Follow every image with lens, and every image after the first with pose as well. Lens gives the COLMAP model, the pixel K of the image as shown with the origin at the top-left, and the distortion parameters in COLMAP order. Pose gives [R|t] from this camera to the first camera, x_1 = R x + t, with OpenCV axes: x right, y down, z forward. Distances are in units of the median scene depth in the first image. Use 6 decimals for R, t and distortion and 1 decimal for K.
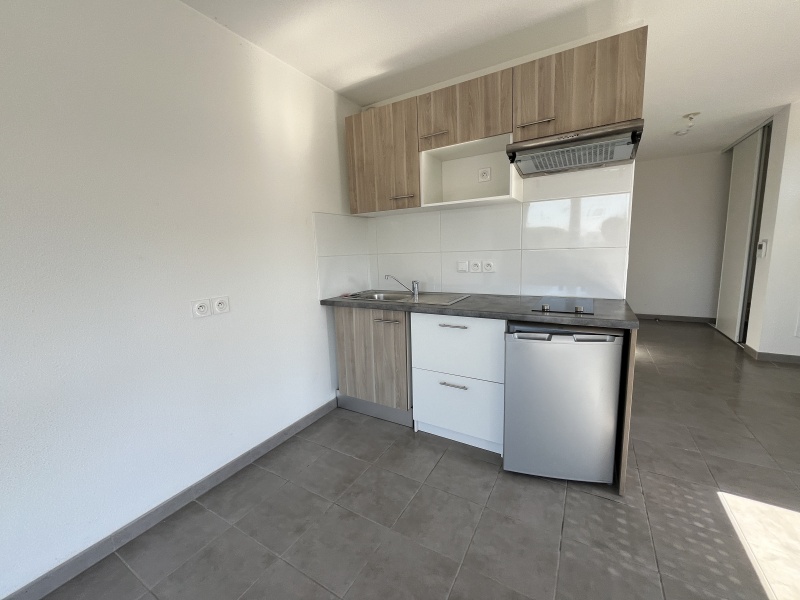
lens RADIAL K [[321.1, 0, 400.3], [0, 321.1, 298.2], [0, 0, 1]] dist [-0.001652, -0.000280]
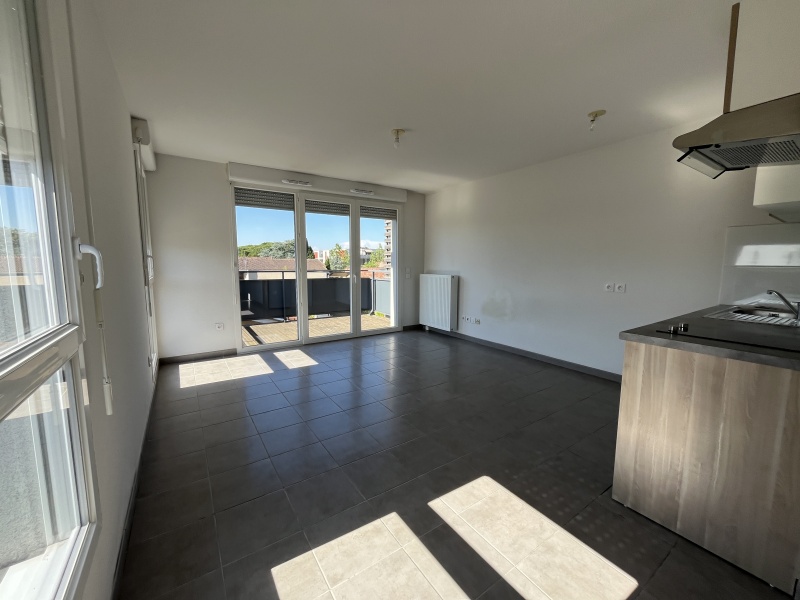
lens RADIAL K [[321.1, 0, 399.5], [0, 321.1, 297.7], [0, 0, 1]] dist [-0.001652, -0.000280]
pose [[-0.430230, 0.124692, -0.894066, 2.126087], [-0.112471, 0.975293, 0.190142, -0.174764], [0.895685, 0.182361, -0.405577, 0.768064]]
